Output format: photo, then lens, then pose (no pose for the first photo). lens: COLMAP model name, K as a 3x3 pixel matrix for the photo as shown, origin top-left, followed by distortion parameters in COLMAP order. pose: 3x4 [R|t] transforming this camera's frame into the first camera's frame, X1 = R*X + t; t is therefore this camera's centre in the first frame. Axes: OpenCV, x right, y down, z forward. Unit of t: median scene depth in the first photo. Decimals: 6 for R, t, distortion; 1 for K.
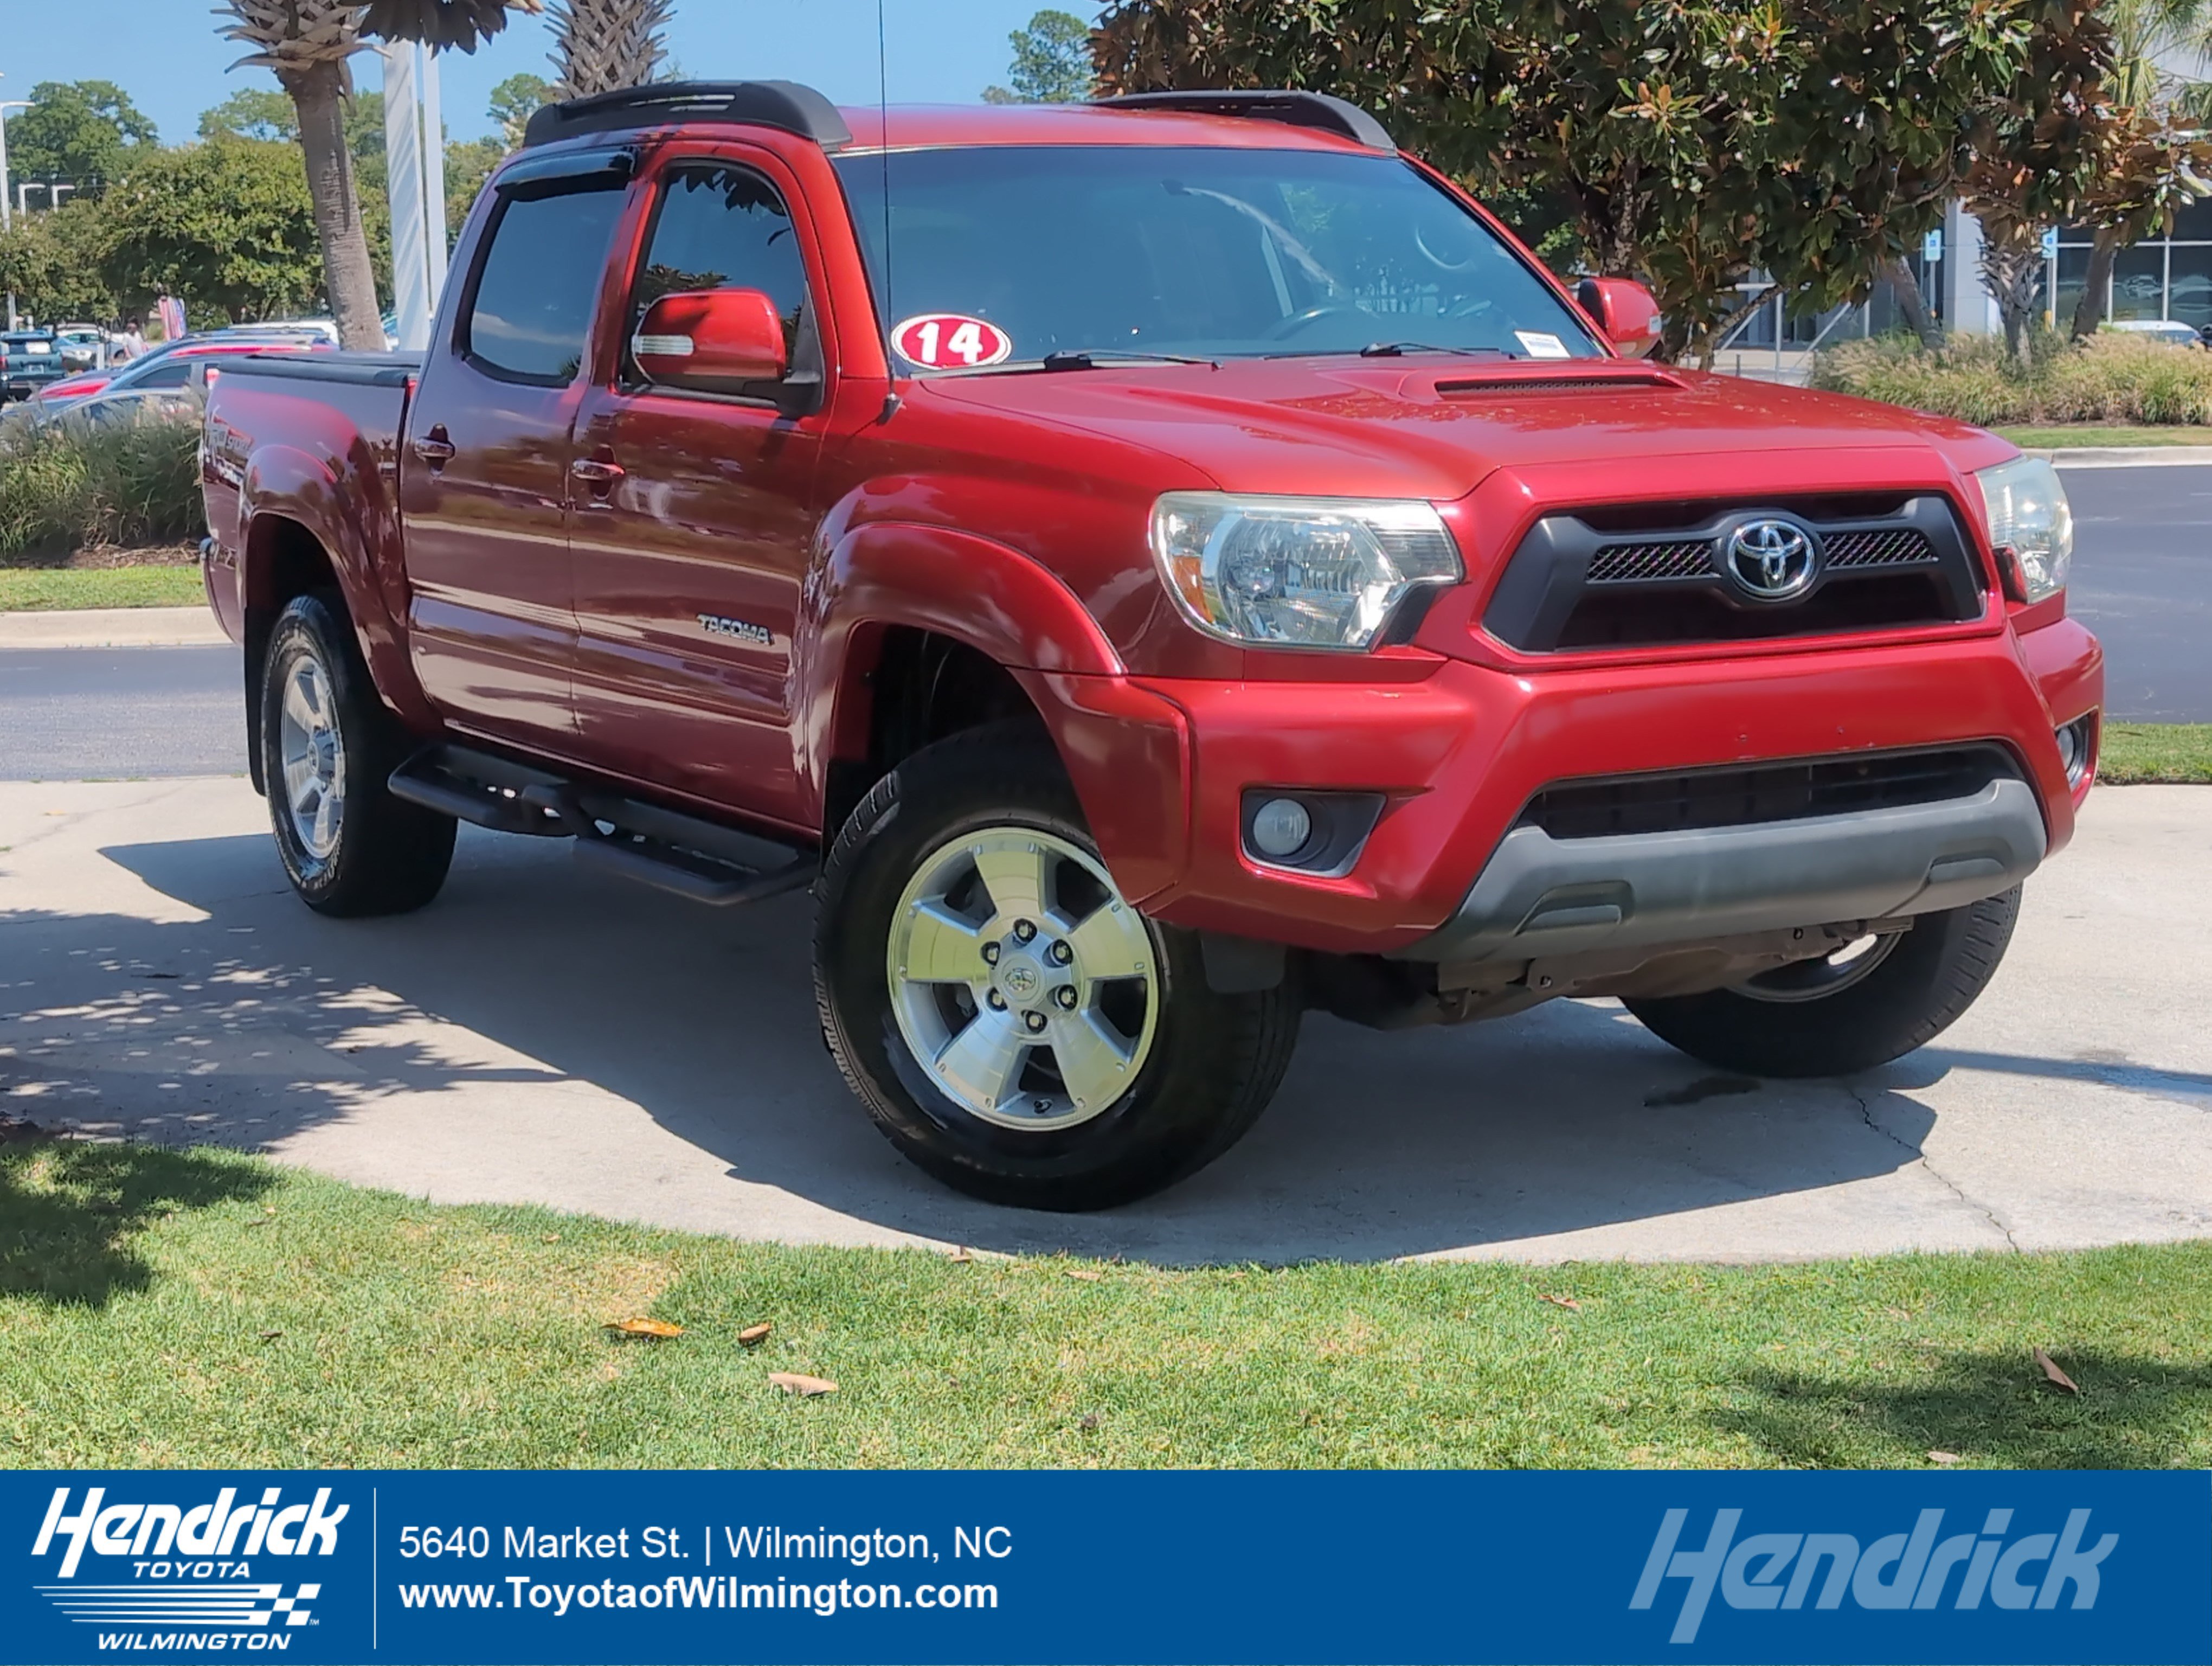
lens RADIAL K [[3442.8, 0, 1106.0], [0, 3442.8, 833.0], [0, 0, 1]] dist [0.215866, -1.118230]
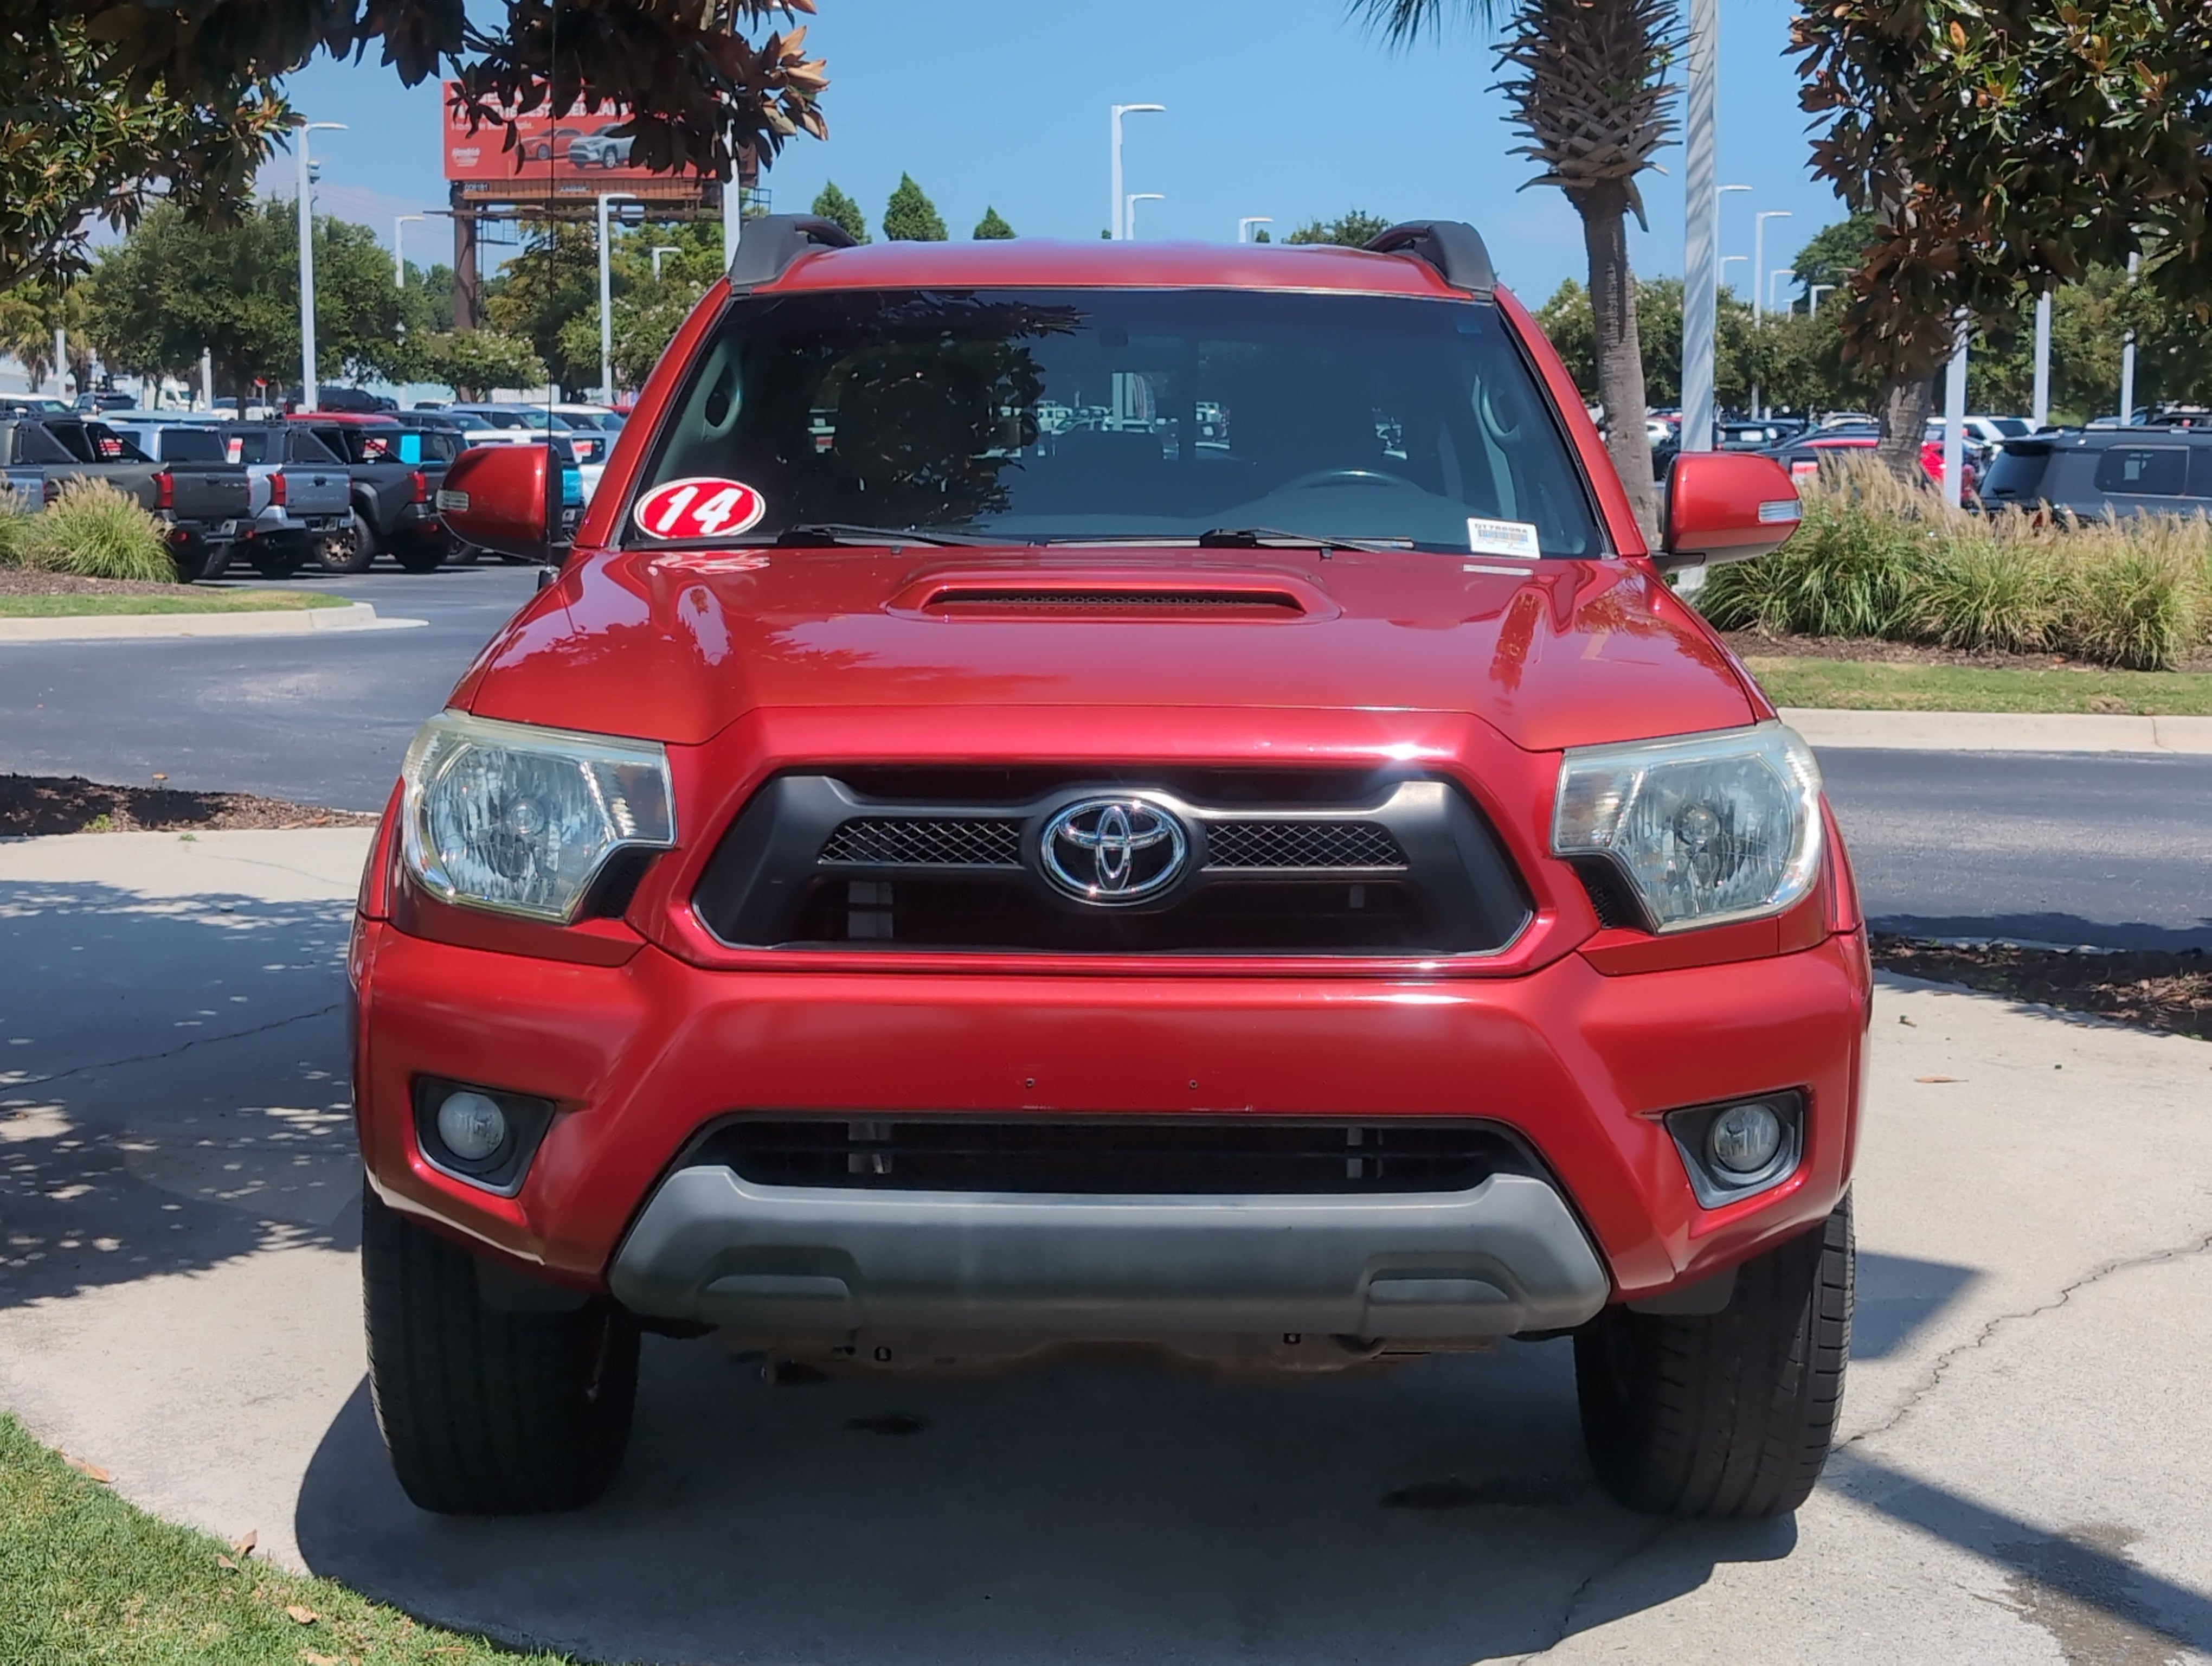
lens RADIAL K [[3187.2, 0, 1056.9], [0, 3187.2, 840.5], [0, 0, 1]] dist [0.191254, -0.816905]
pose [[0.869386, 0.087946, -0.486245, 0.459109], [-0.094774, 0.995442, 0.010591, -0.077188], [0.484960, 0.036876, 0.873758, 0.340352]]
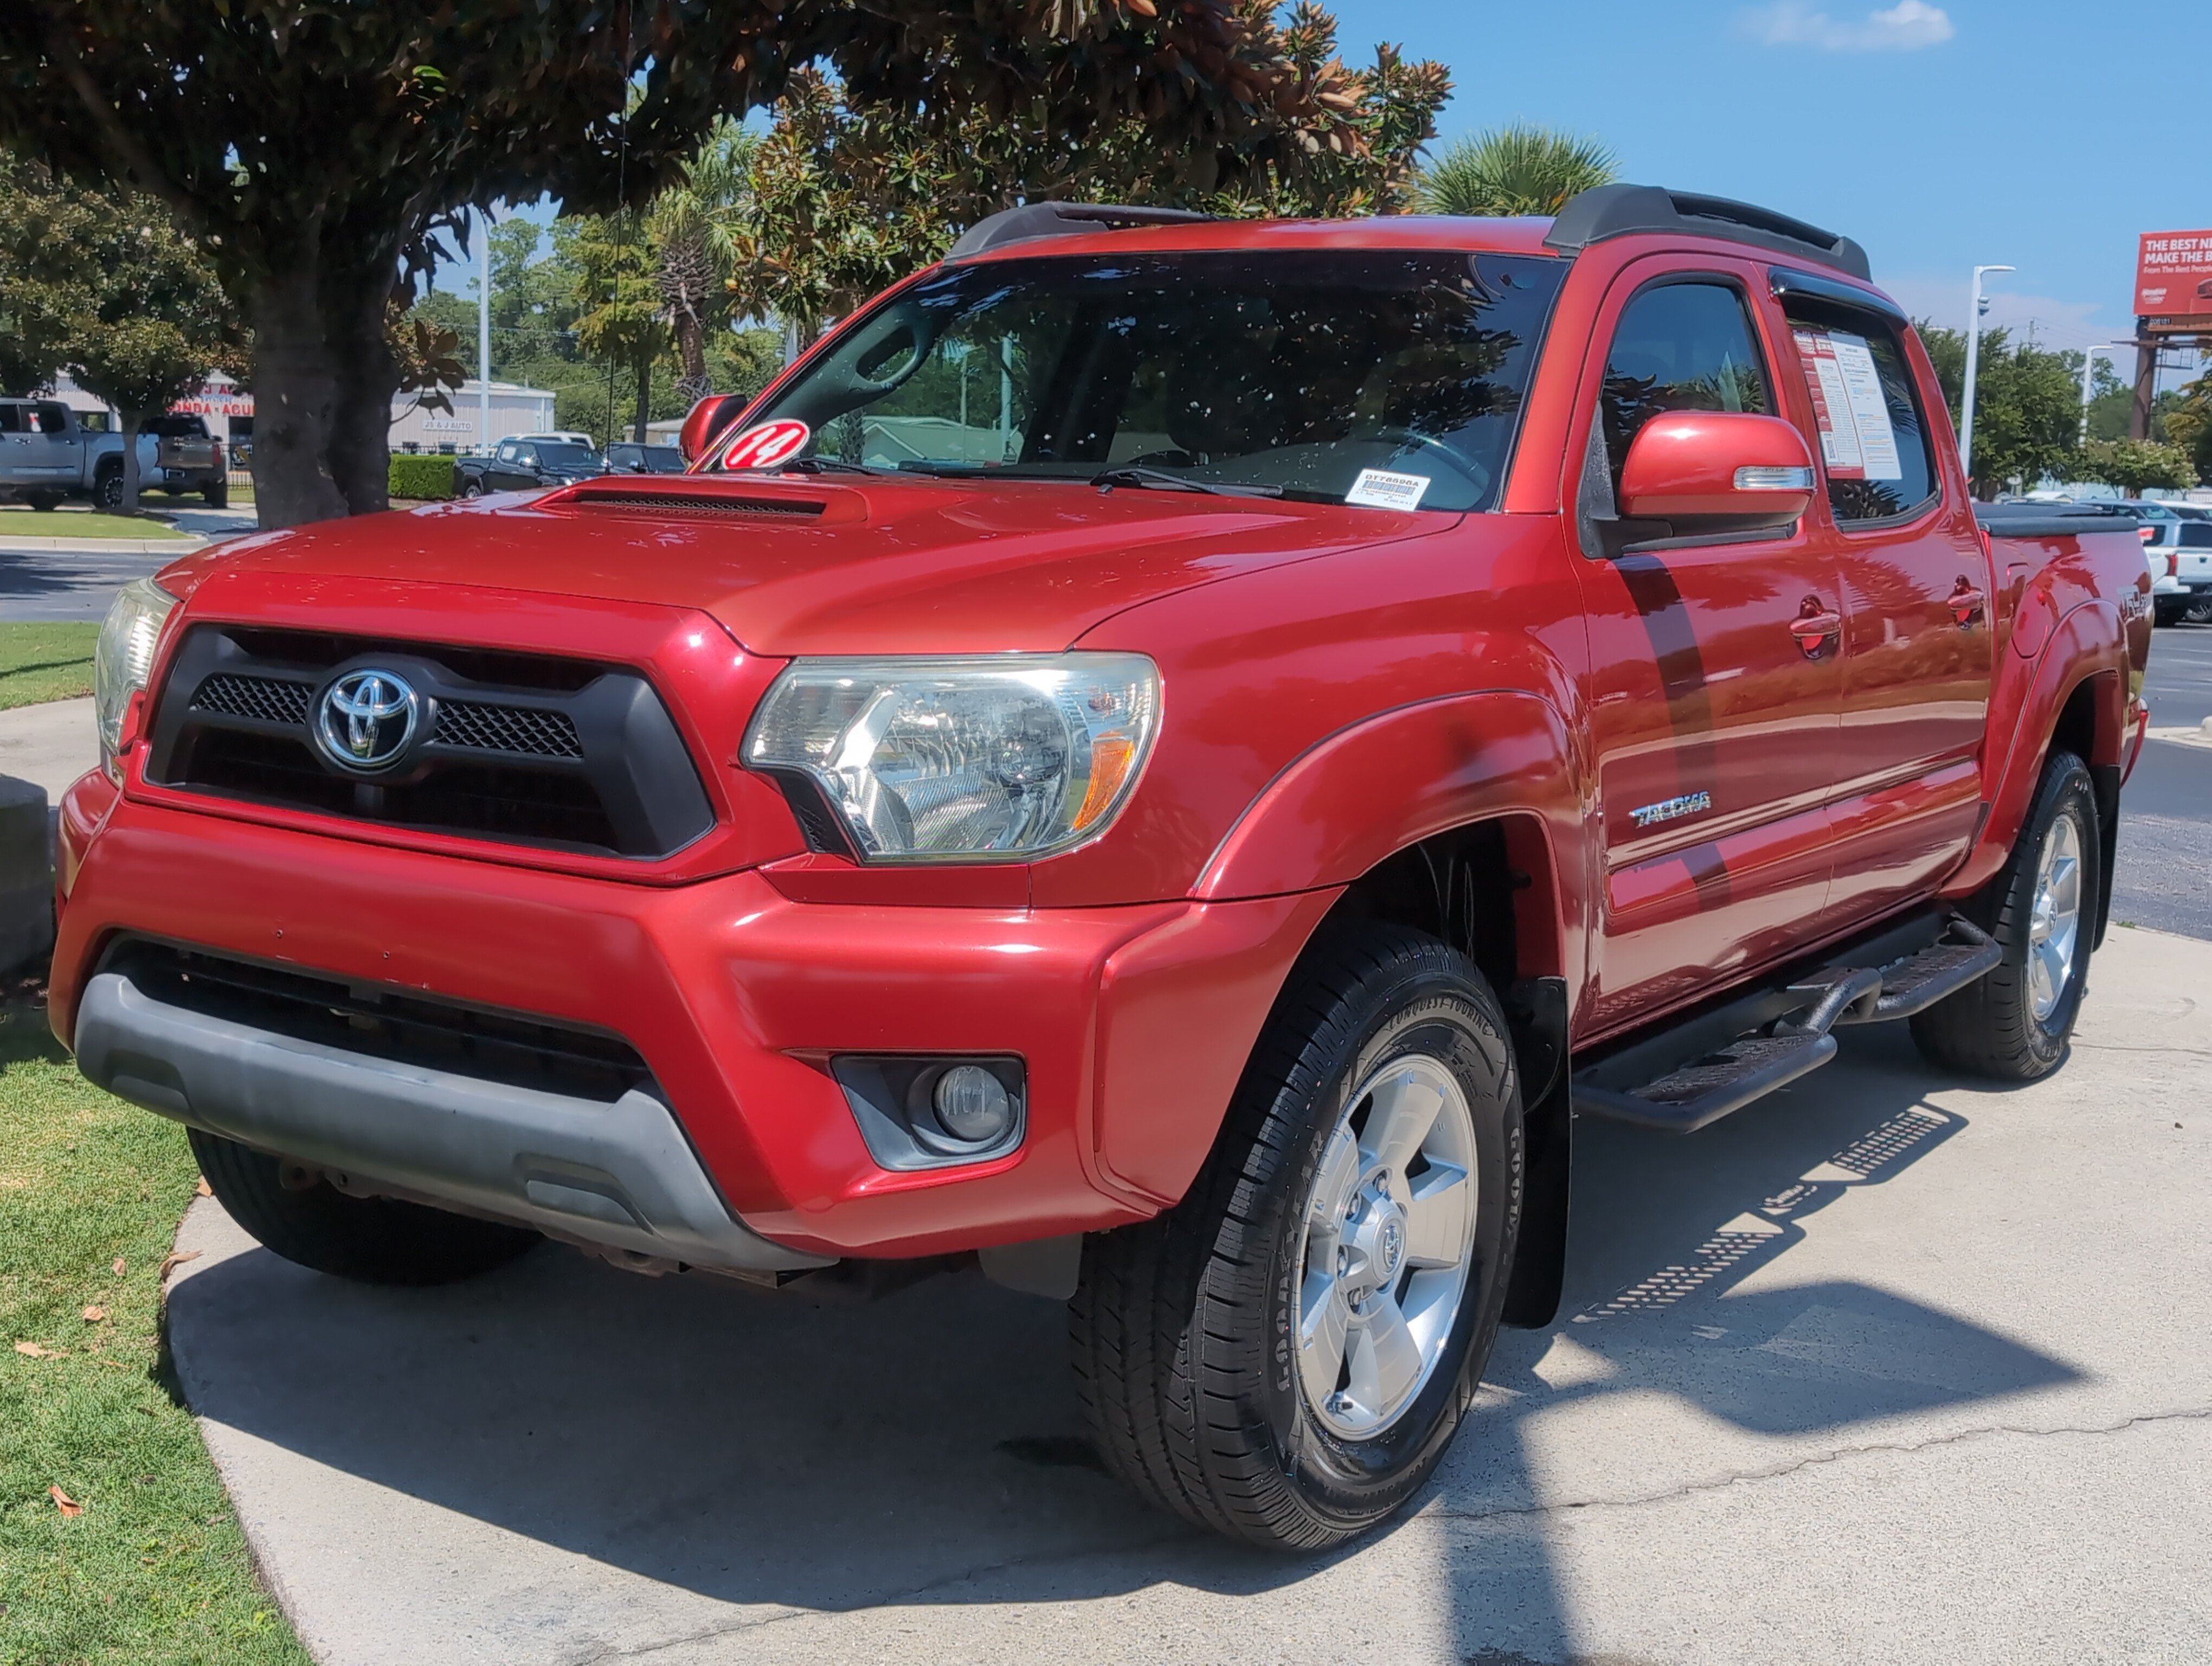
lens RADIAL K [[2507.4, 0, 1074.9], [0, 2507.4, 832.4], [0, 0, 1]] dist [0.104335, -0.298614]
pose [[0.462404, 0.159718, -0.872165, 0.671463], [-0.174605, 0.980784, 0.087037, -0.115407], [0.869308, 0.112038, 0.481406, 0.767671]]
